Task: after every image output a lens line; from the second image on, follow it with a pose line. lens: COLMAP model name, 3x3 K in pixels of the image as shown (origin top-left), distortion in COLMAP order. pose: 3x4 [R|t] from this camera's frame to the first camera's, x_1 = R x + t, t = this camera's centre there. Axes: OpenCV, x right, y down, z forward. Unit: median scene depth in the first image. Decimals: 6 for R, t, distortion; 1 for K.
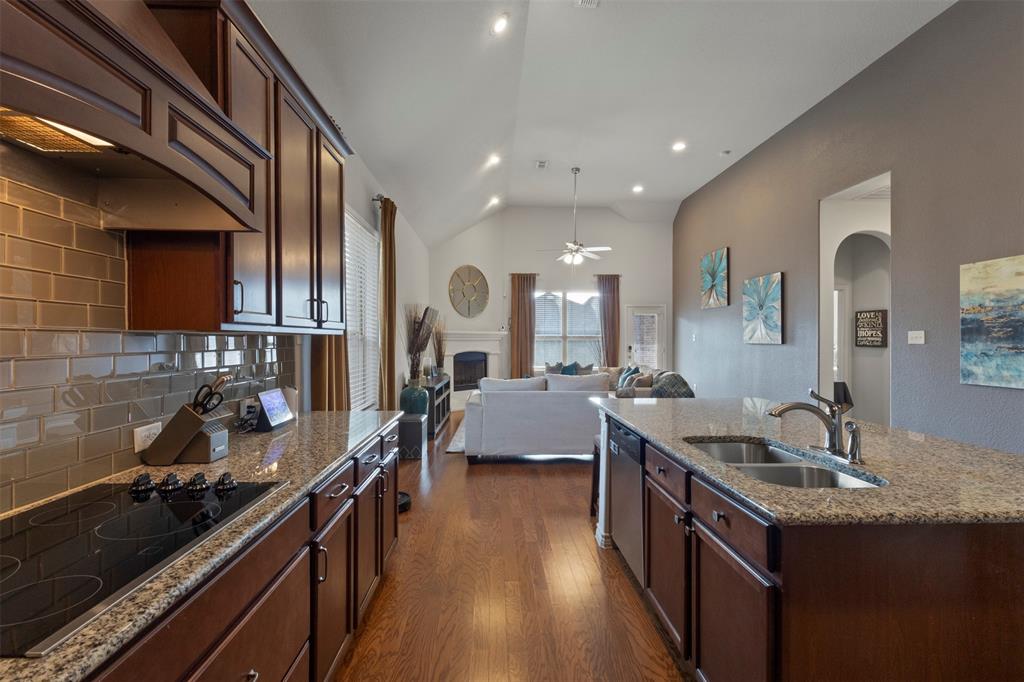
lens RADIAL K [[472.9, 0, 512.0], [0, 472.9, 341.5], [0, 0, 1]] dist [0.001244, 0.000856]
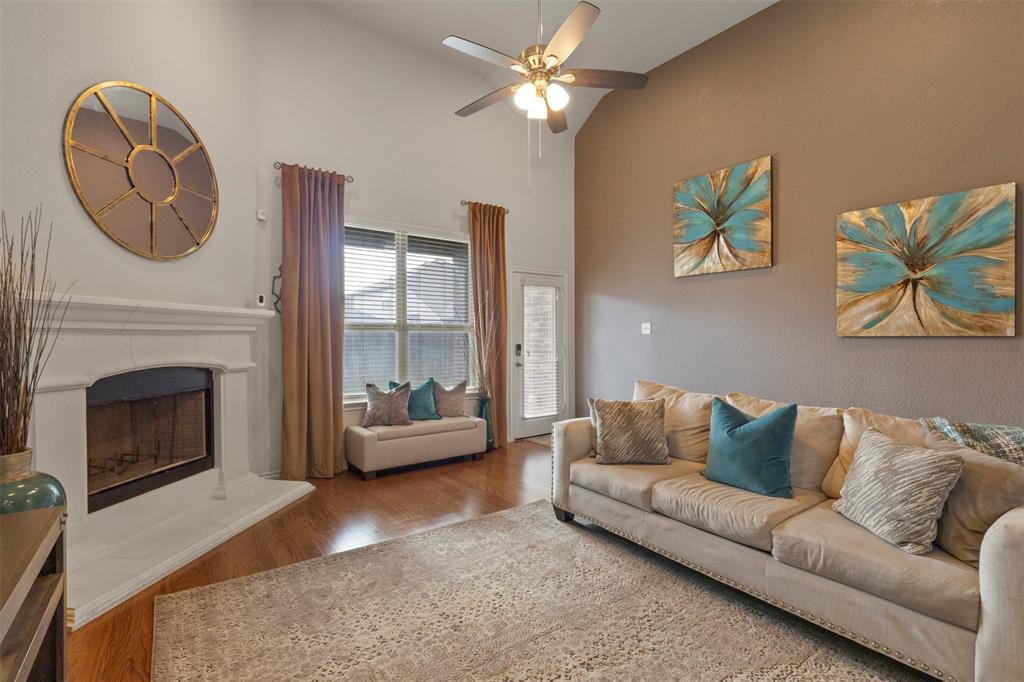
lens RADIAL K [[472.9, 0, 511.8], [0, 472.9, 339.0], [0, 0, 1]] dist [0.001244, 0.000856]
pose [[0.820981, -0.005208, 0.570932, -0.071732], [0.006090, 0.999981, 0.000366, 0.003629], [-0.570923, 0.003177, 0.820998, 0.587829]]
